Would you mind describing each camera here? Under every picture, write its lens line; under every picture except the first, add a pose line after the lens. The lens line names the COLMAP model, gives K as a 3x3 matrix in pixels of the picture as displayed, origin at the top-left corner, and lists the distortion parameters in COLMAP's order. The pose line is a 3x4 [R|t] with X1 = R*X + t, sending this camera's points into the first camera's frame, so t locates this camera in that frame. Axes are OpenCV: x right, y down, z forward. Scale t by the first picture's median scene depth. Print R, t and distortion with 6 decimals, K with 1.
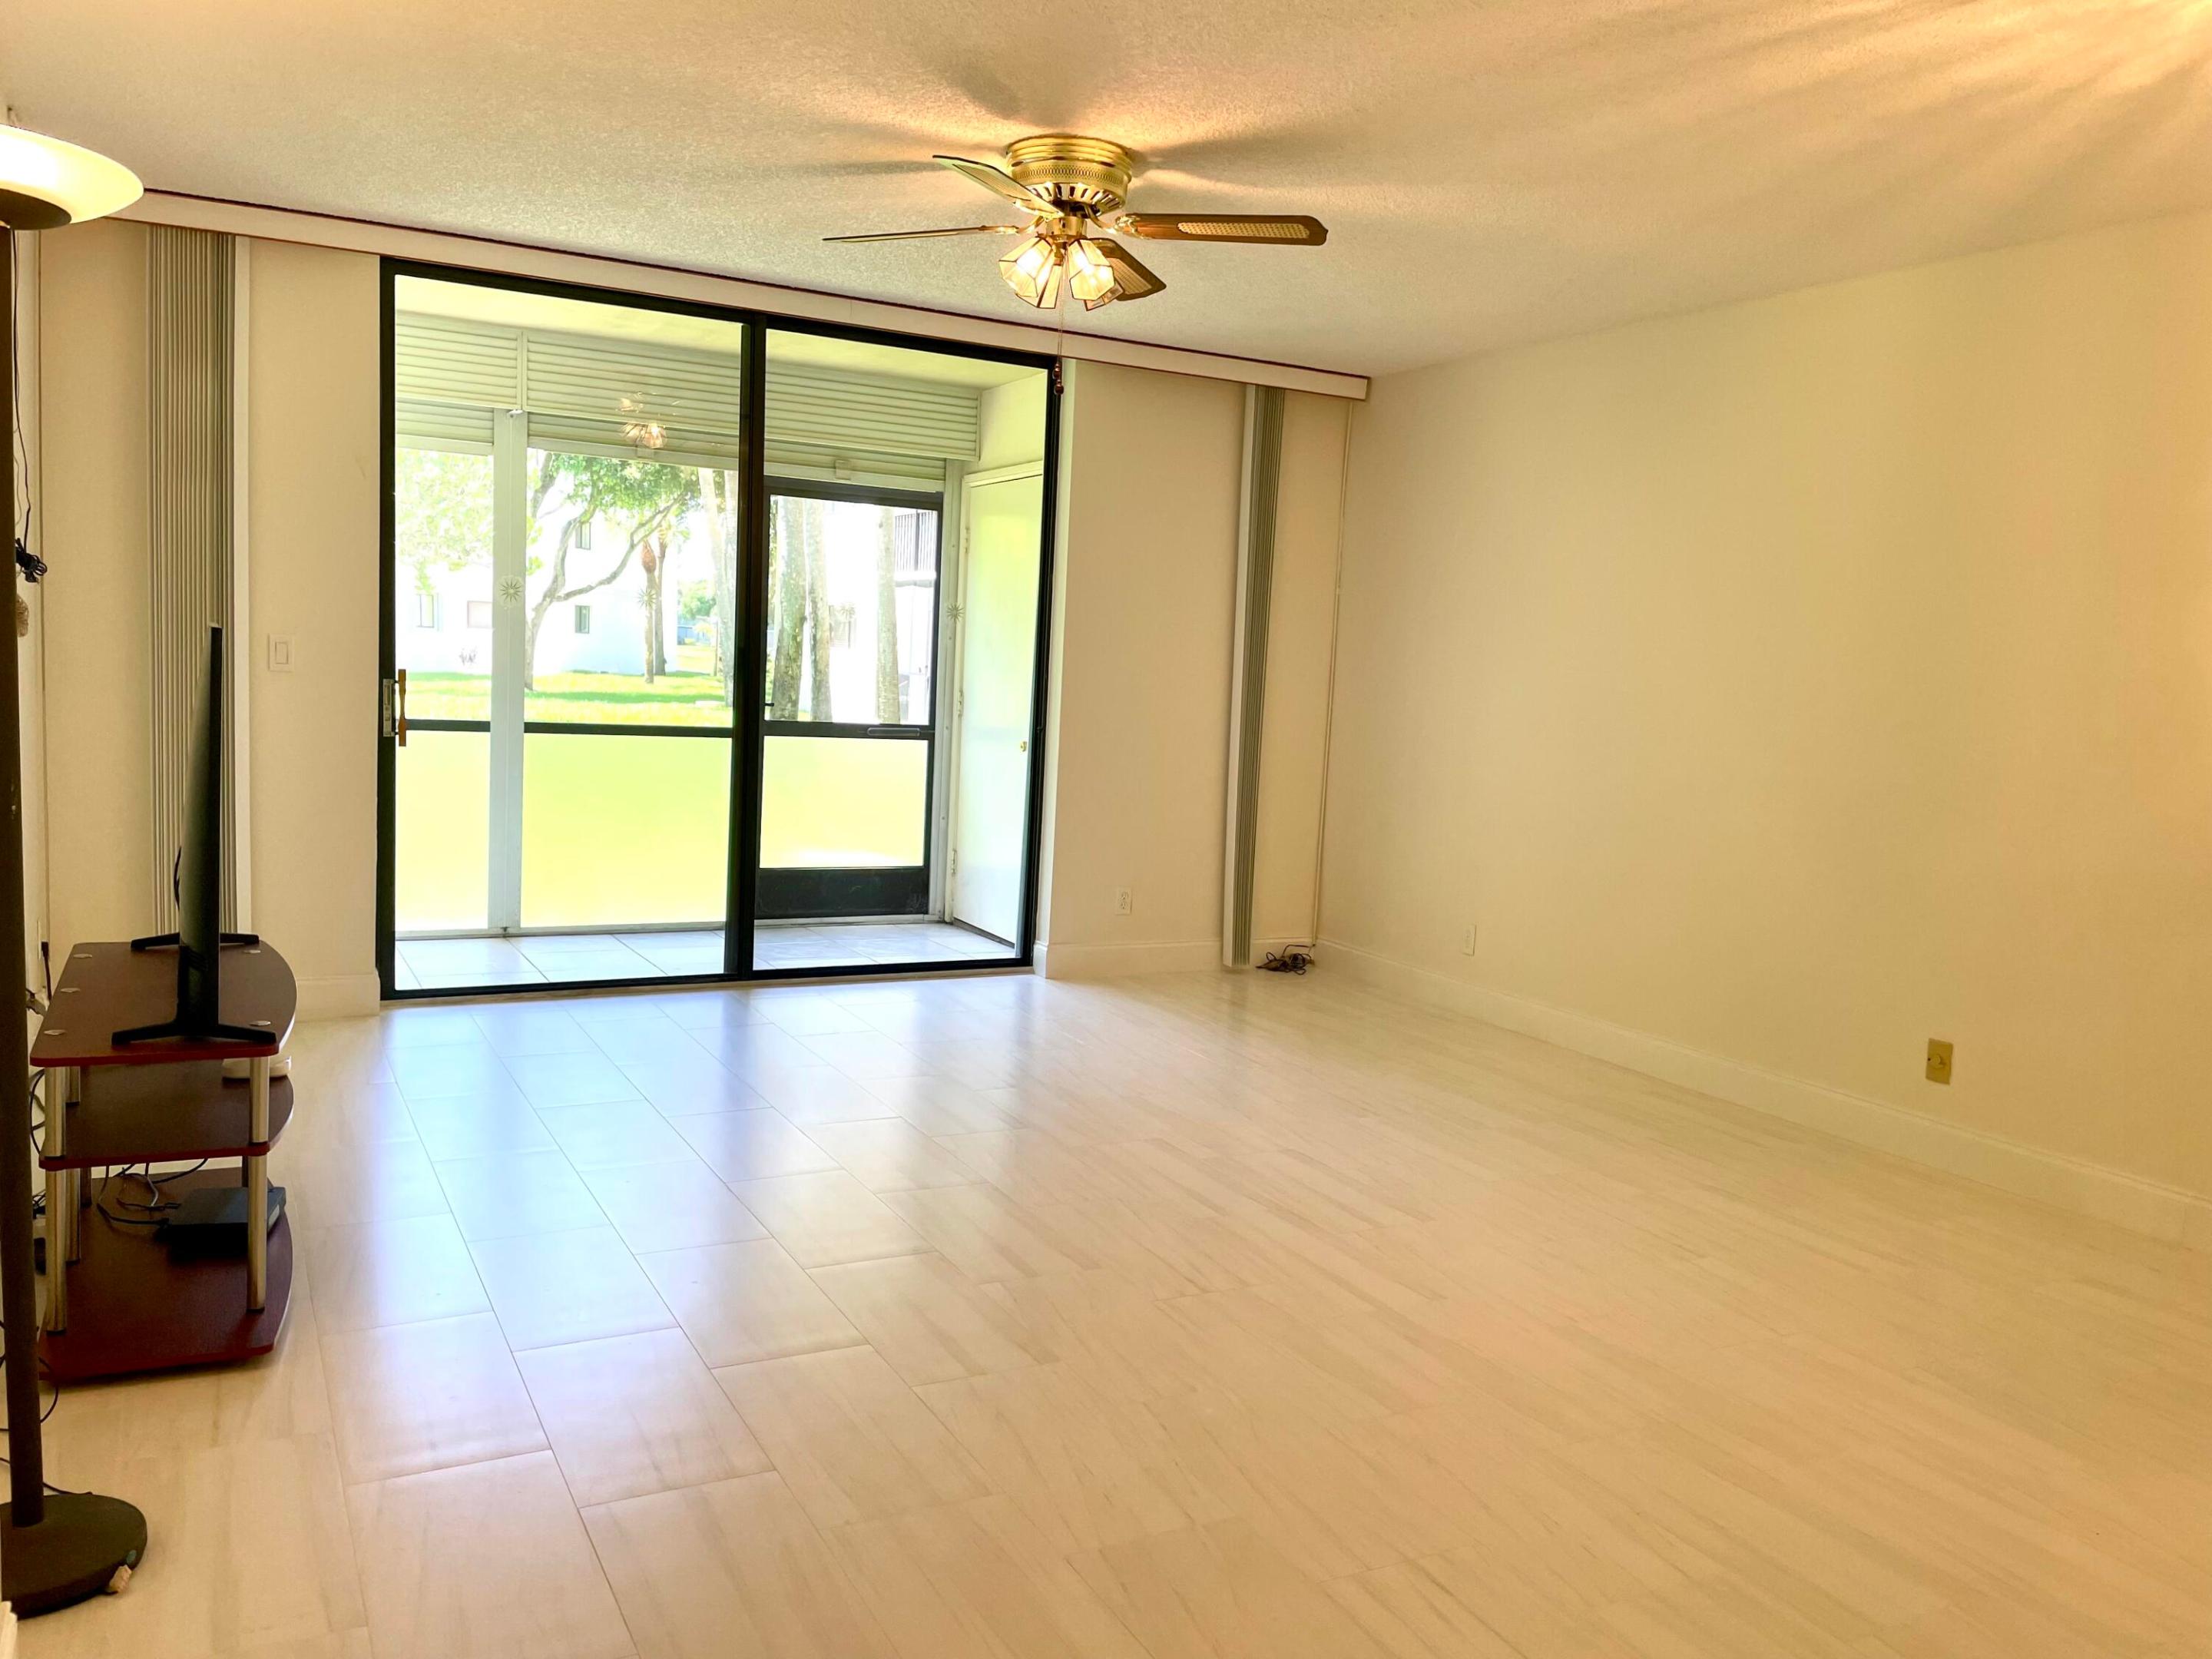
lens RADIAL K [[1704.4, 0, 1112.9], [0, 1704.4, 813.0], [0, 0, 1]] dist [0.069469, -0.038432]
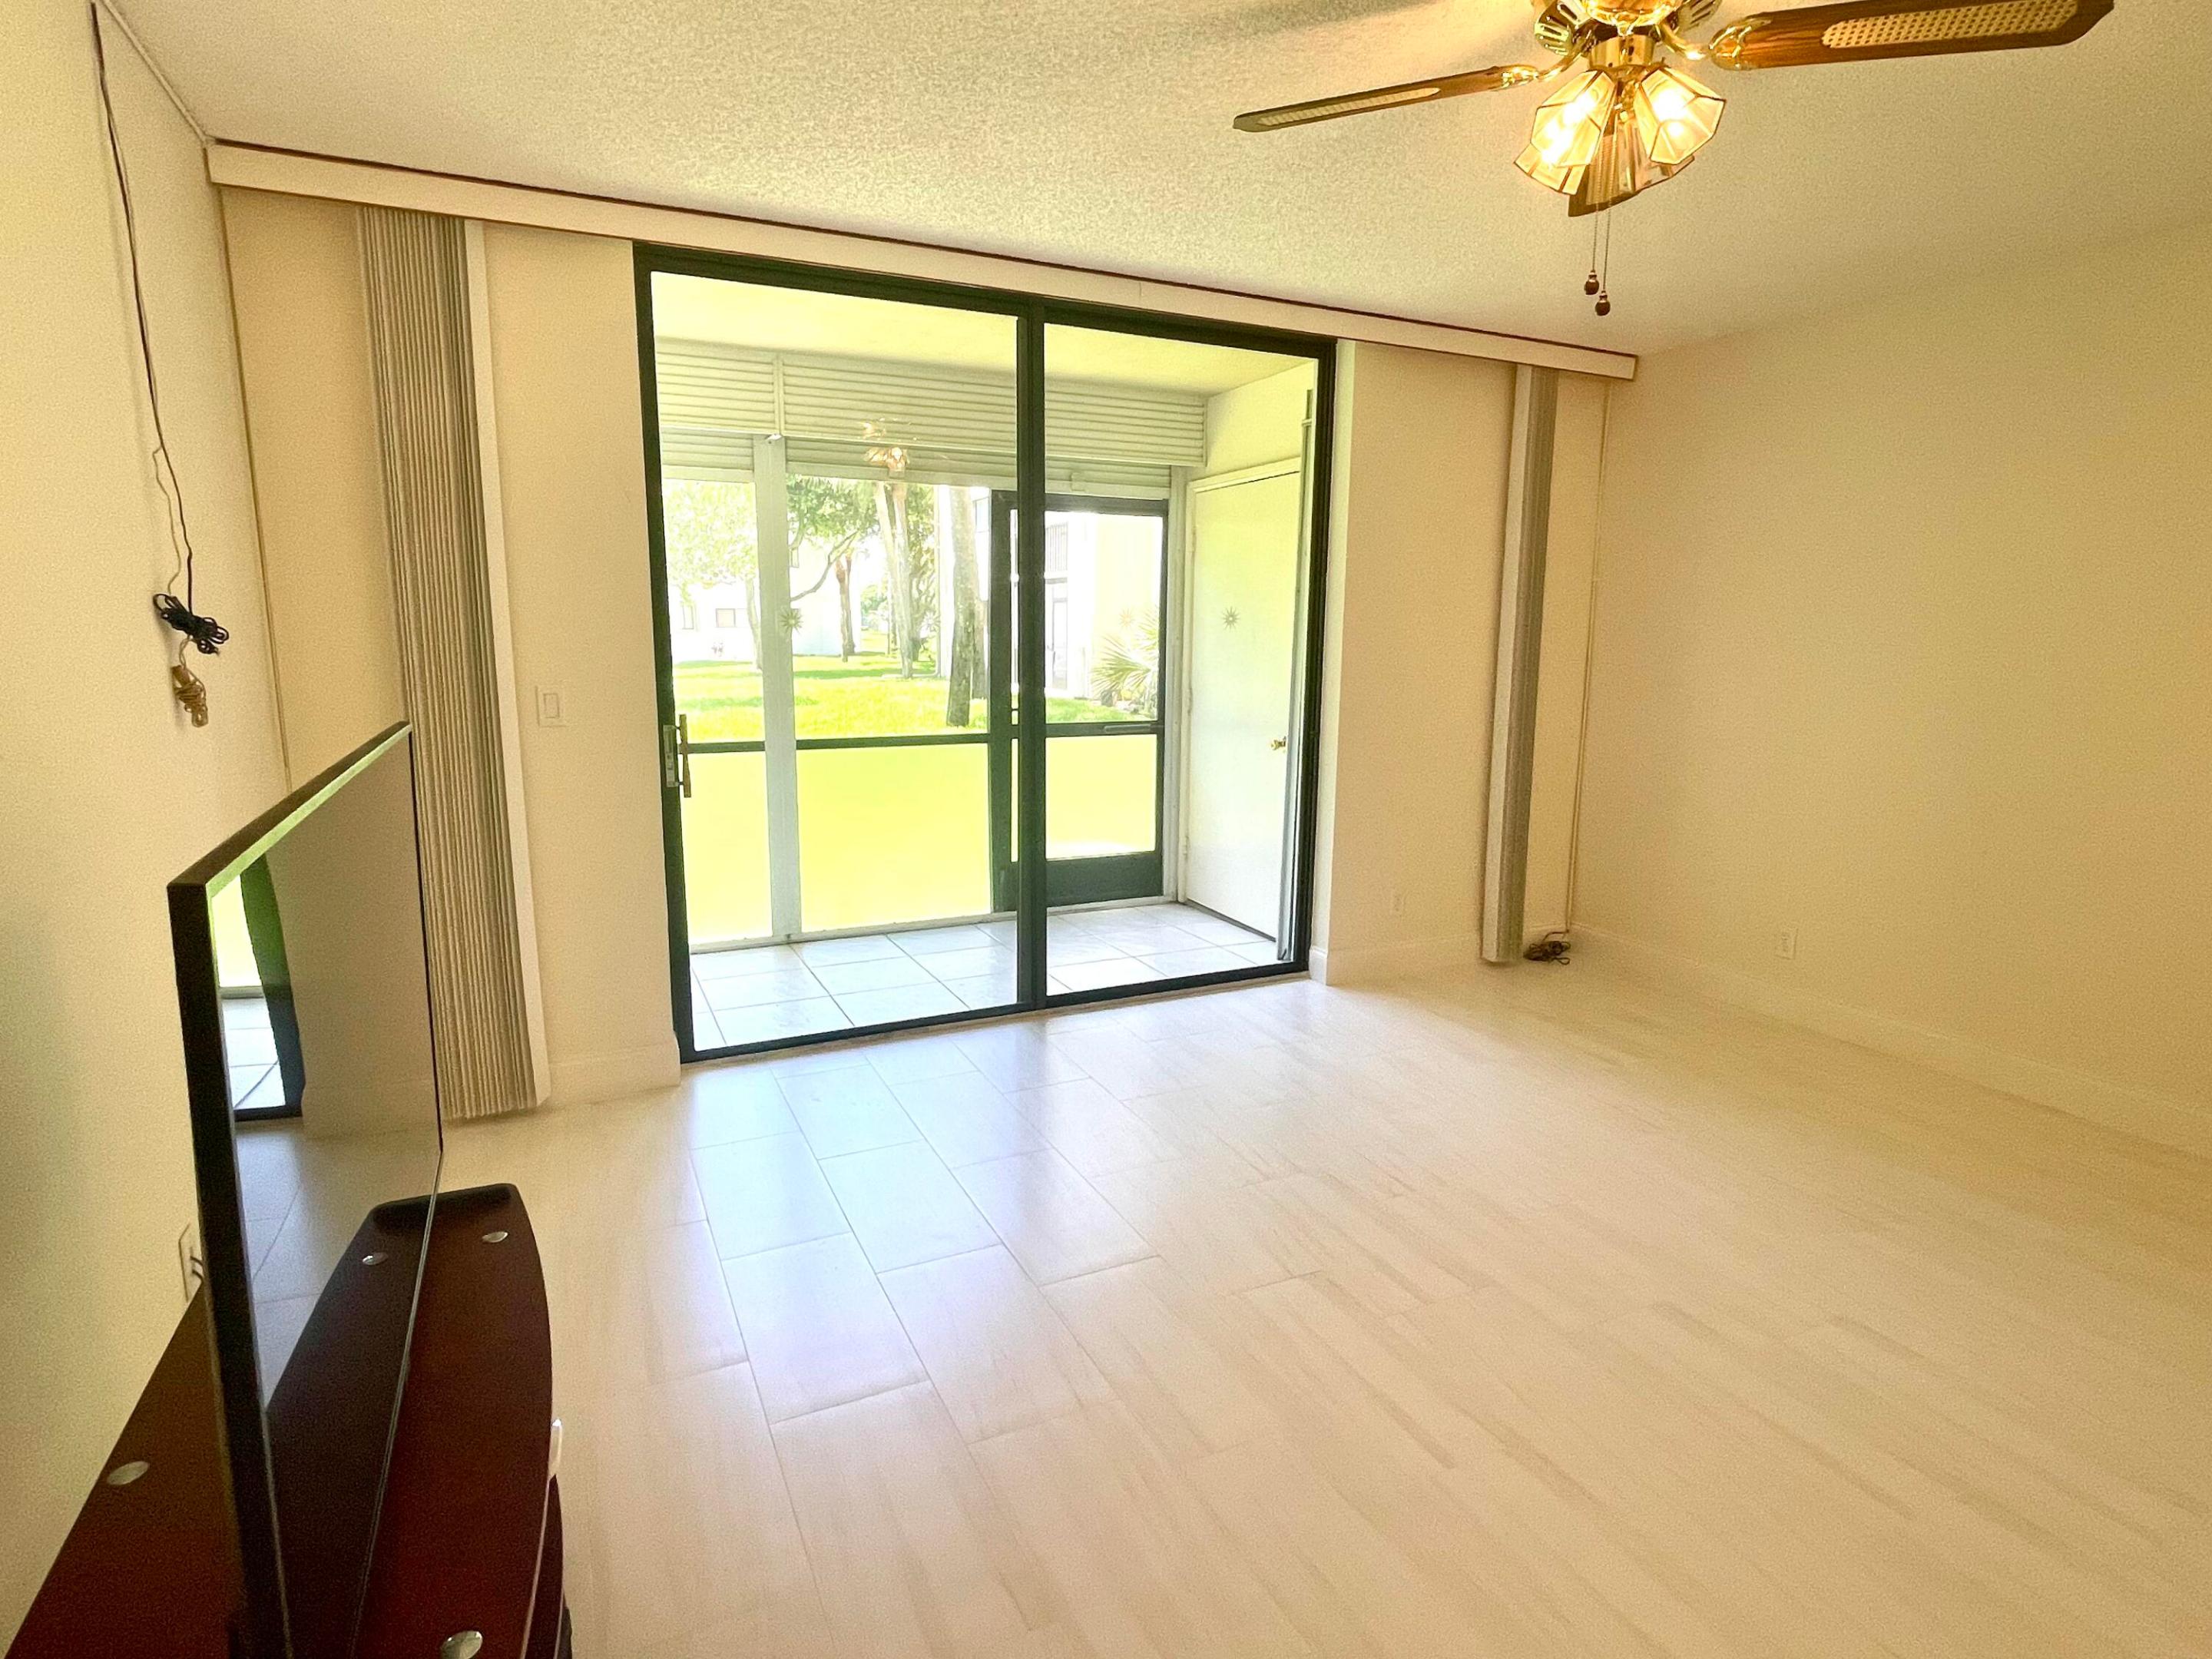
lens RADIAL K [[1166.6, 0, 1100.2], [0, 1166.6, 808.1], [0, 0, 1]] dist [0.012653, -0.003731]
pose [[0.998320, -0.033439, -0.047313, -0.131176], [0.036357, 0.997400, 0.062225, -0.051454], [0.045110, -0.063840, 0.996940, 0.311582]]
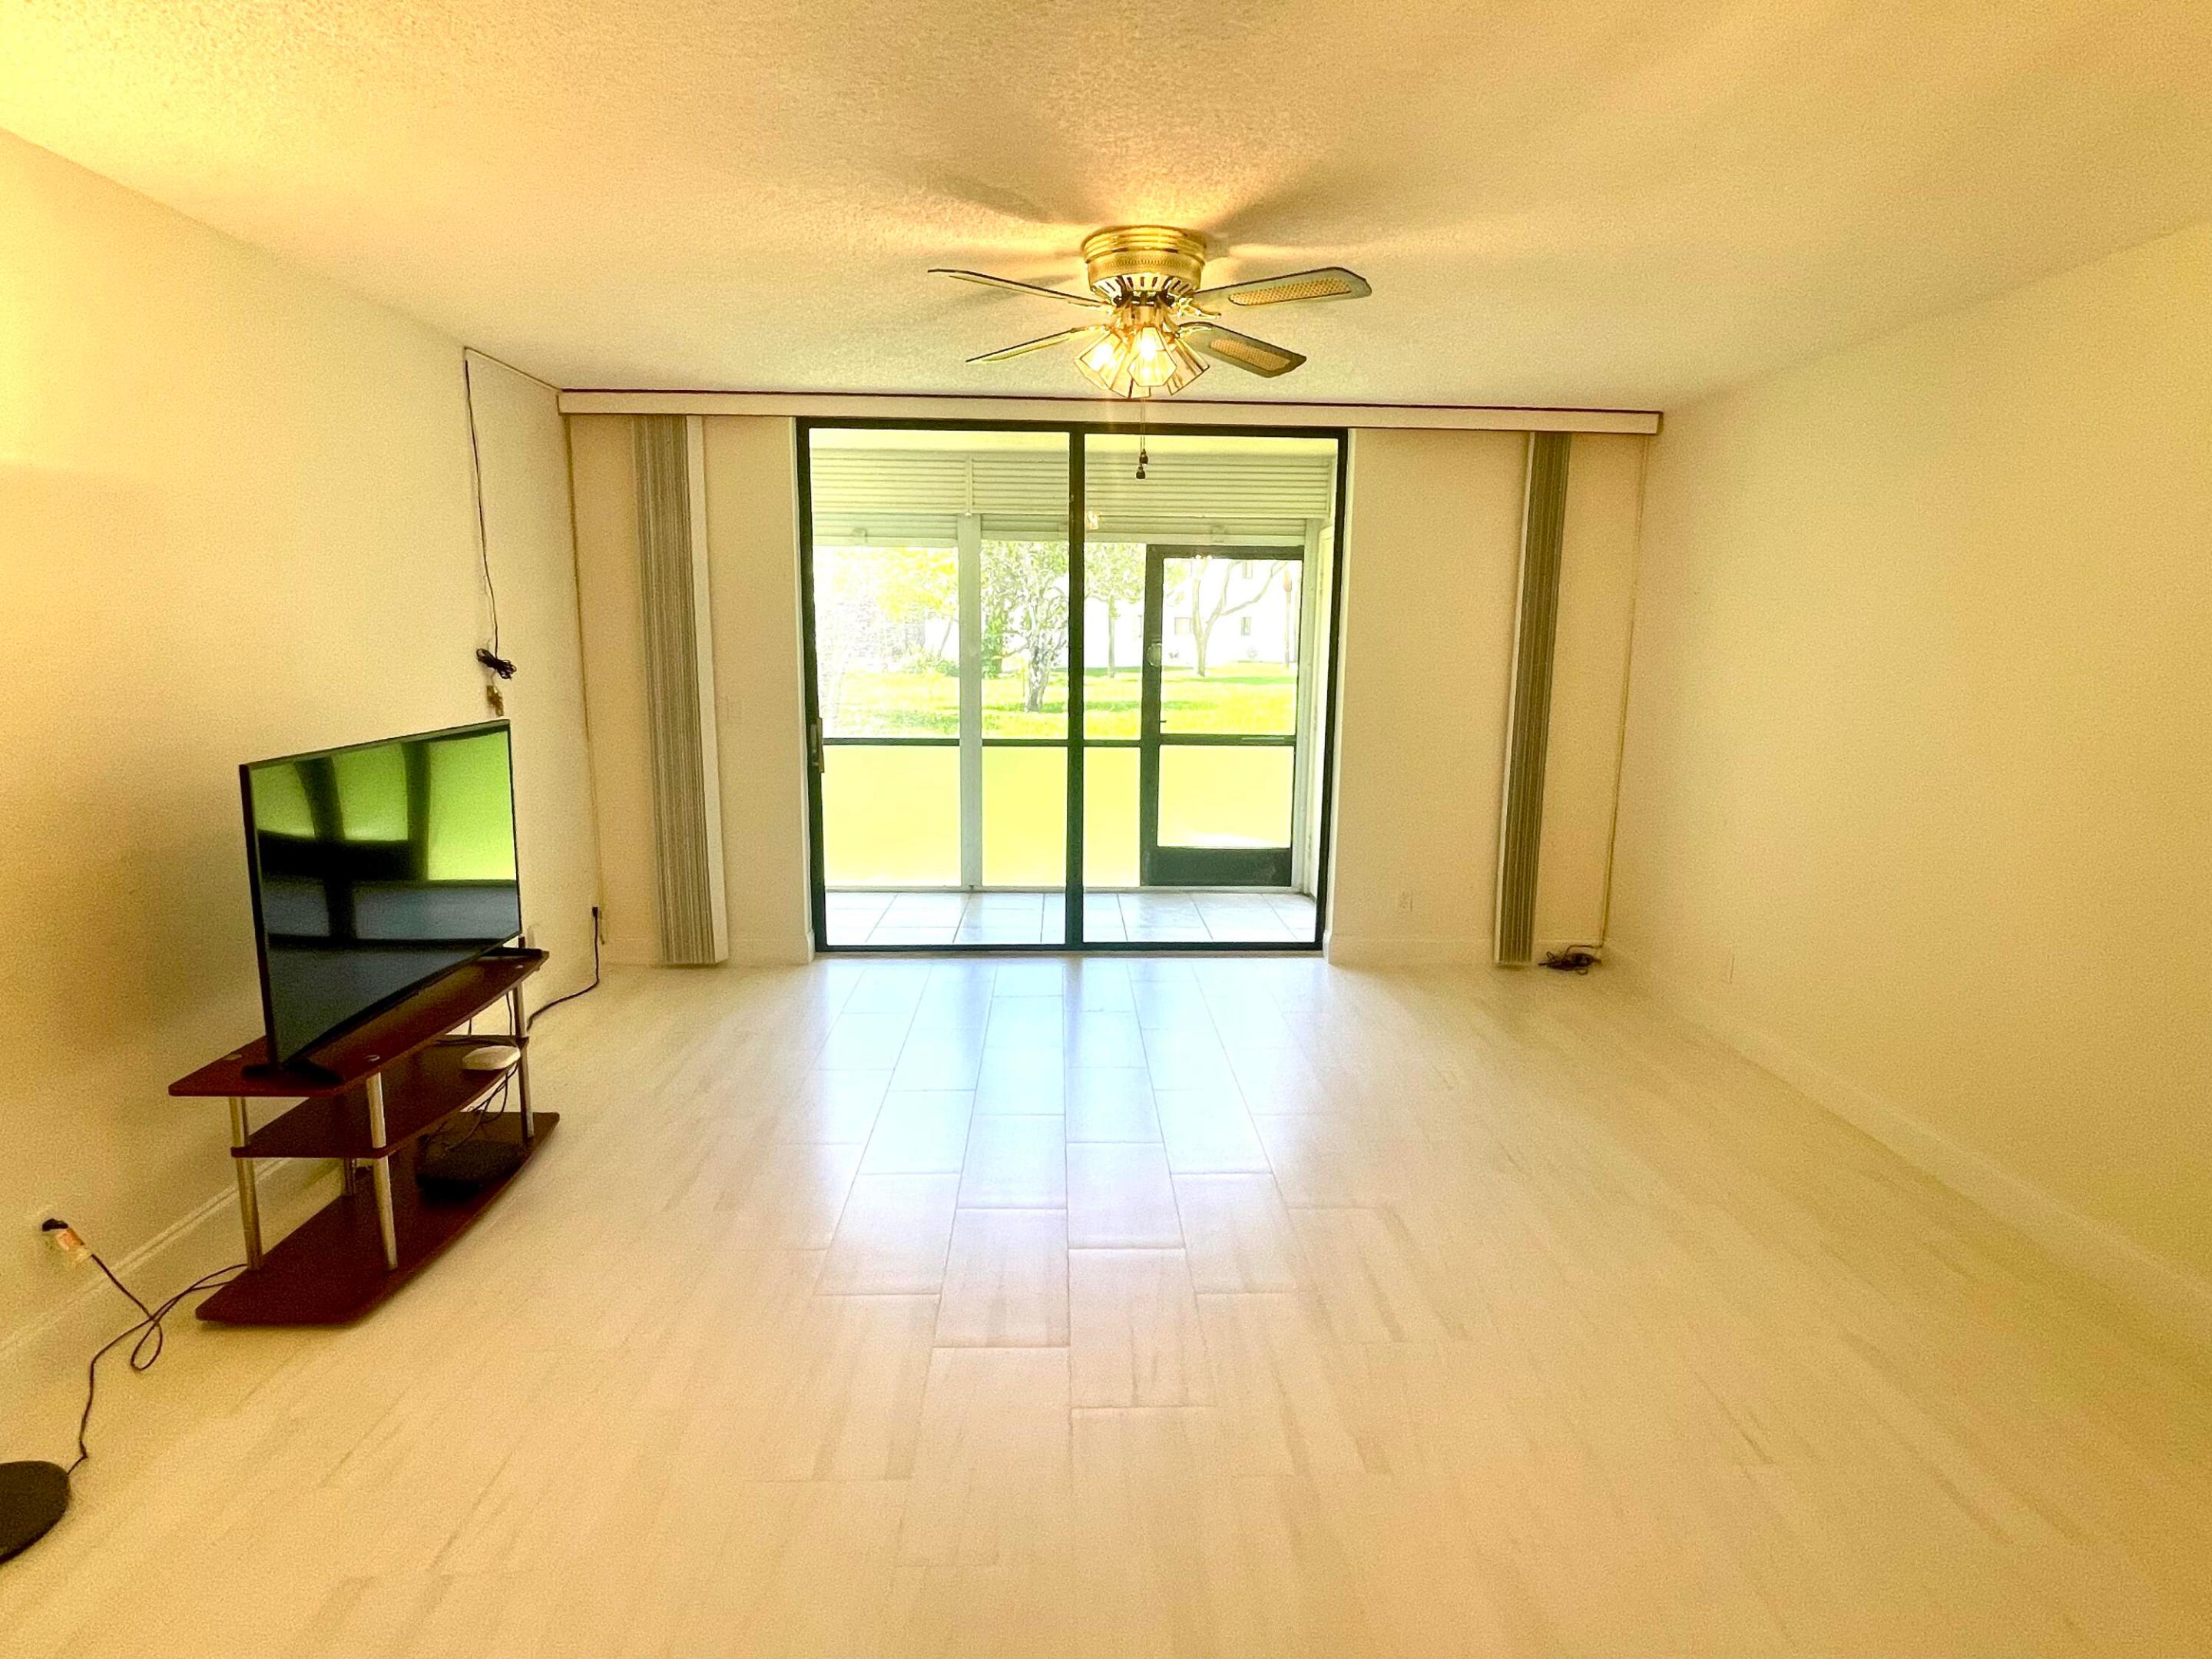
lens RADIAL K [[1166.6, 0, 1103.7], [0, 1166.6, 808.2], [0, 0, 1]] dist [0.012653, -0.003731]
pose [[0.899814, 0.029505, -0.435276, 0.161912], [-0.007613, 0.998620, 0.051954, -0.048936], [0.436208, -0.043436, 0.898797, 0.205544]]
